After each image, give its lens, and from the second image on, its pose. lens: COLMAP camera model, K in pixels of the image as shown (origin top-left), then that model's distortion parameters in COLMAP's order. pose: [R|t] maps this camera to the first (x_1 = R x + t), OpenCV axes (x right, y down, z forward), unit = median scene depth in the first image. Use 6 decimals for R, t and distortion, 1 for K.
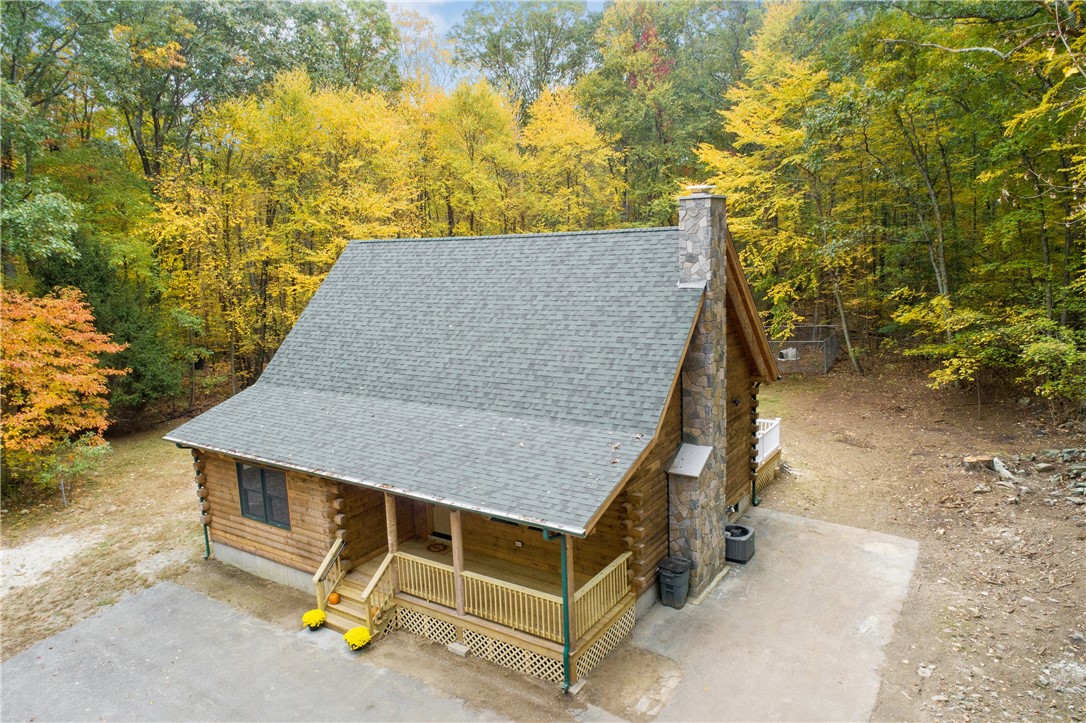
lens RADIAL K [[730.2, 0, 543.0], [0, 730.2, 361.5], [0, 0, 1]] dist [0.001793, 0.002392]
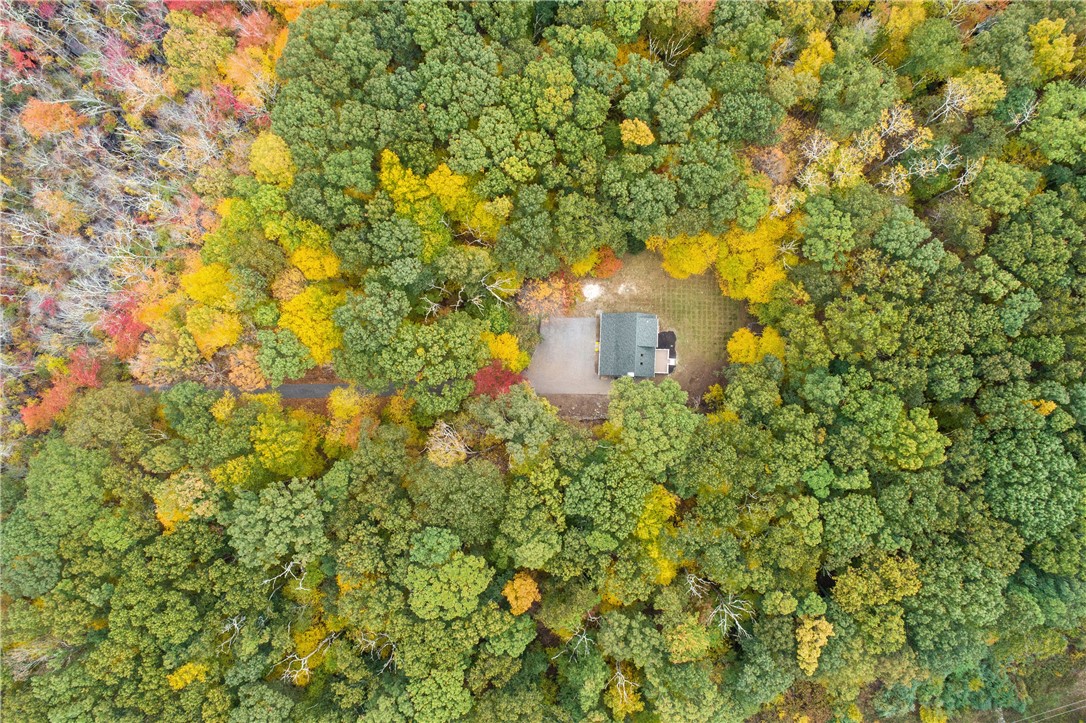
lens RADIAL K [[730.2, 0, 543.0], [0, 730.2, 361.5], [0, 0, 1]] dist [0.001793, 0.002392]
pose [[0.523319, 0.851917, 0.019353, -0.626484], [-0.153430, 0.071862, 0.985543, -8.448601], [0.838210, -0.518723, 0.168317, -1.260125]]
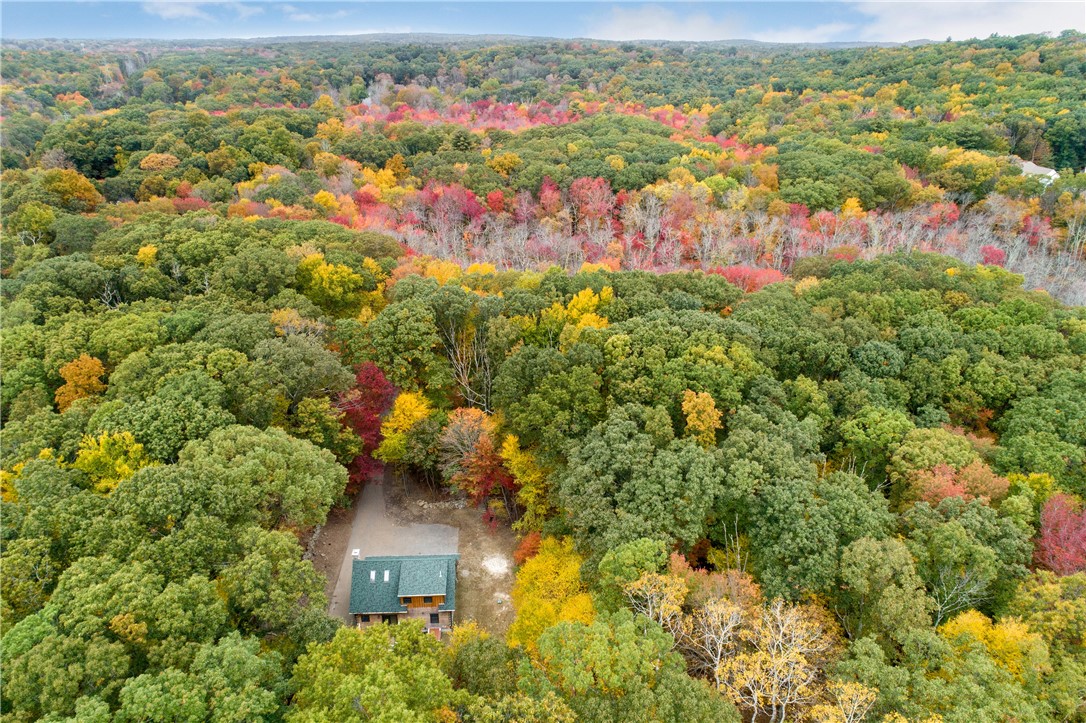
lens RADIAL K [[730.2, 0, 543.0], [0, 730.2, 361.5], [0, 0, 1]] dist [0.001793, 0.002392]
pose [[-0.804655, 0.272092, -0.527727, 1.545503], [-0.073481, 0.836347, 0.543254, -4.387834], [0.589178, 0.475910, -0.652977, 4.591680]]
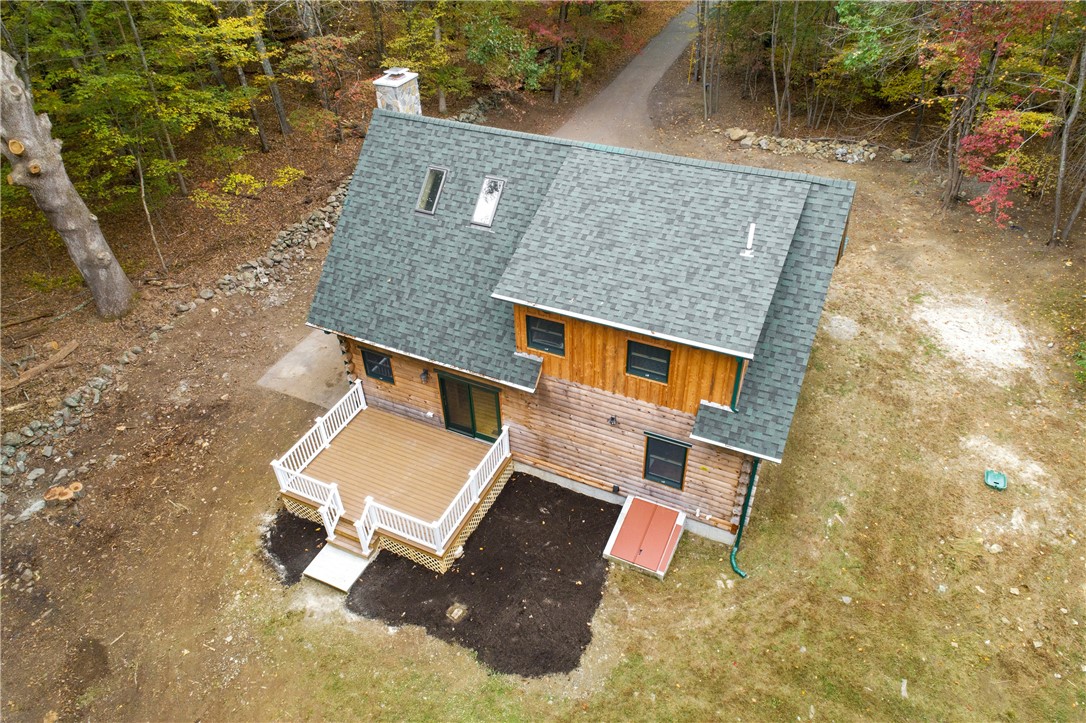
lens RADIAL K [[730.2, 0, 543.0], [0, 730.2, 361.5], [0, 0, 1]] dist [0.001793, 0.002392]
pose [[-0.987496, 0.140274, -0.071935, 0.124261], [0.038960, 0.659322, 0.750850, -0.795353], [0.152753, 0.738659, -0.656543, 2.118734]]
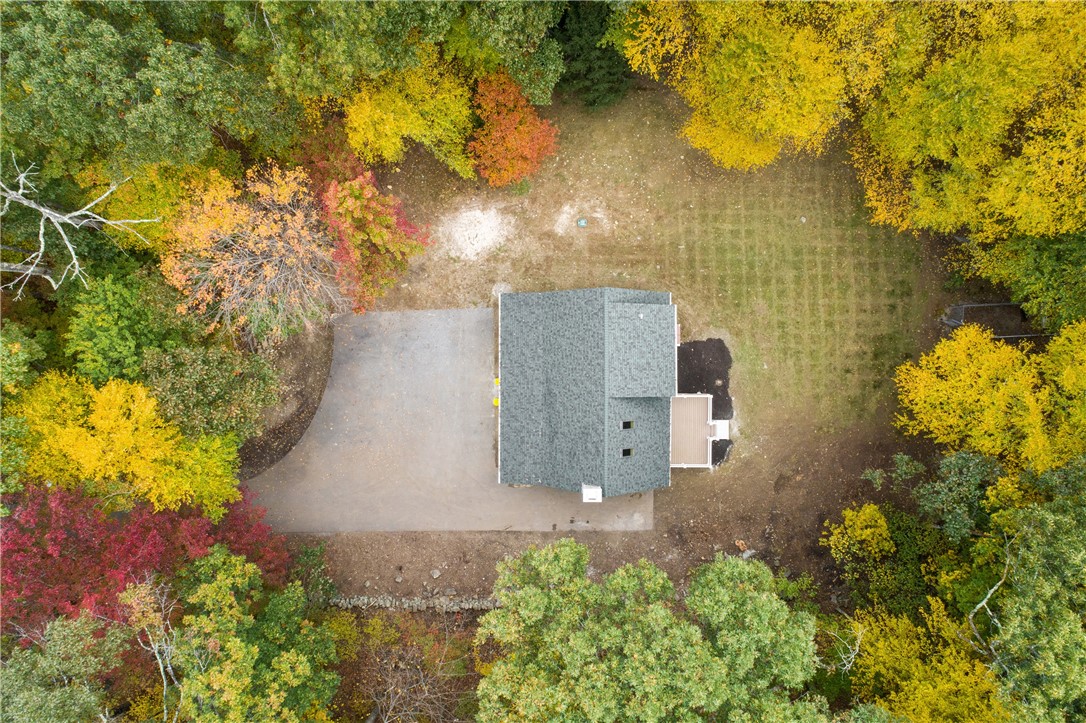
lens RADIAL K [[730.2, 0, 543.0], [0, 730.2, 361.5], [0, 0, 1]] dist [0.001793, 0.002392]
pose [[0.554837, 0.831440, 0.029392, -0.351377], [-0.128116, 0.050480, 0.990474, -2.739336], [0.822036, -0.553317, 0.134529, 0.728563]]
